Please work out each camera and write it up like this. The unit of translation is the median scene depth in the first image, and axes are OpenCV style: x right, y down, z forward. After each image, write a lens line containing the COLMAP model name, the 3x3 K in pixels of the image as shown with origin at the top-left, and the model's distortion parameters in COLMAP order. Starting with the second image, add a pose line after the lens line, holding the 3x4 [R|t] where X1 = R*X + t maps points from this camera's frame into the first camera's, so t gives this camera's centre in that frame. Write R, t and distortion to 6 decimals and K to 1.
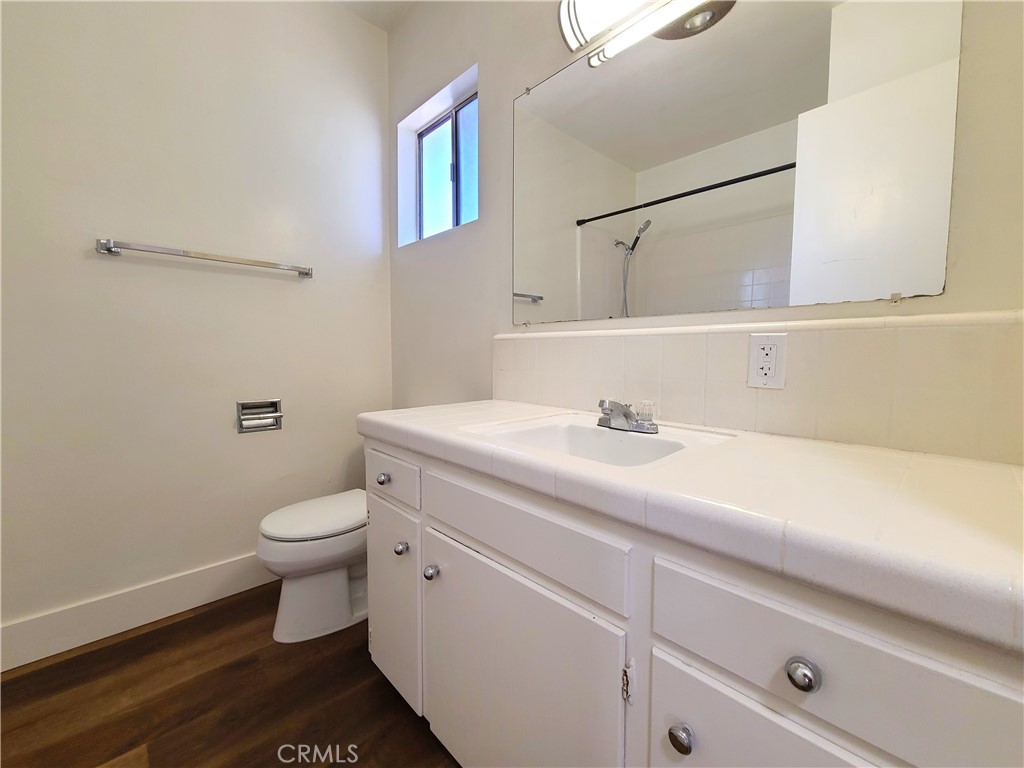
lens RADIAL K [[419.9, 0, 512.2], [0, 419.9, 384.6], [0, 0, 1]] dist [-0.000378, -0.002186]
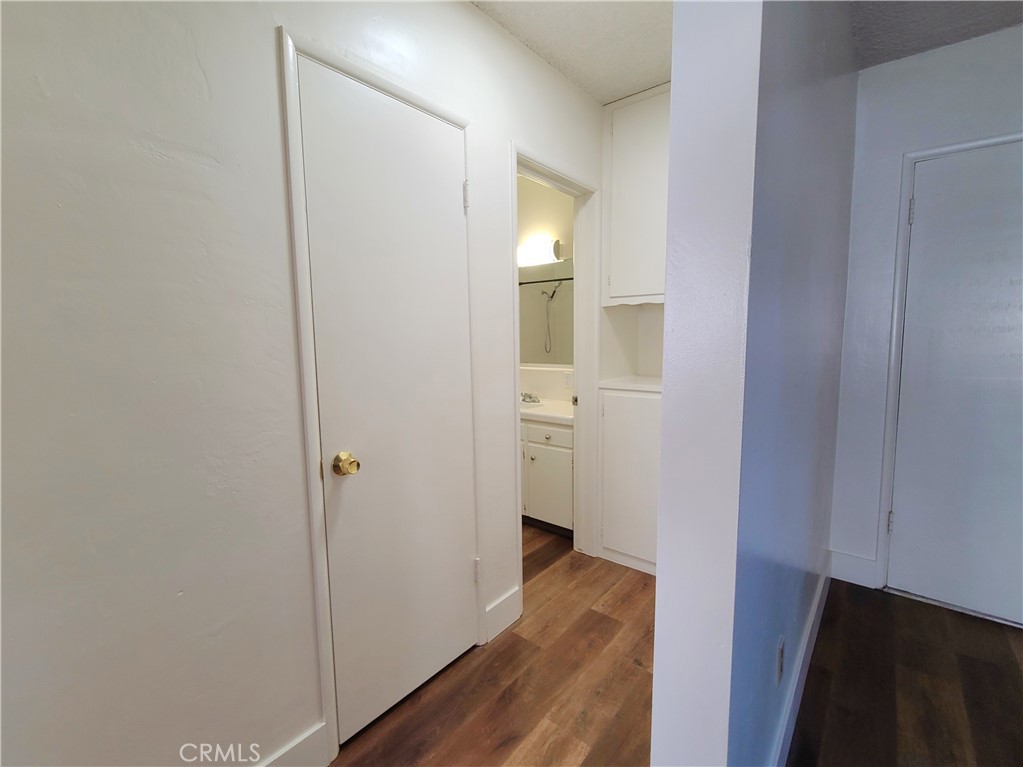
lens RADIAL K [[452.2, 0, 512.3], [0, 452.2, 384.0], [0, 0, 1]] dist [0.000003, 0.000000]
pose [[0.993279, -0.029693, 0.111871, -0.072090], [0.026681, 0.999243, 0.028325, -0.038695], [-0.112627, -0.025150, 0.993319, -0.721589]]
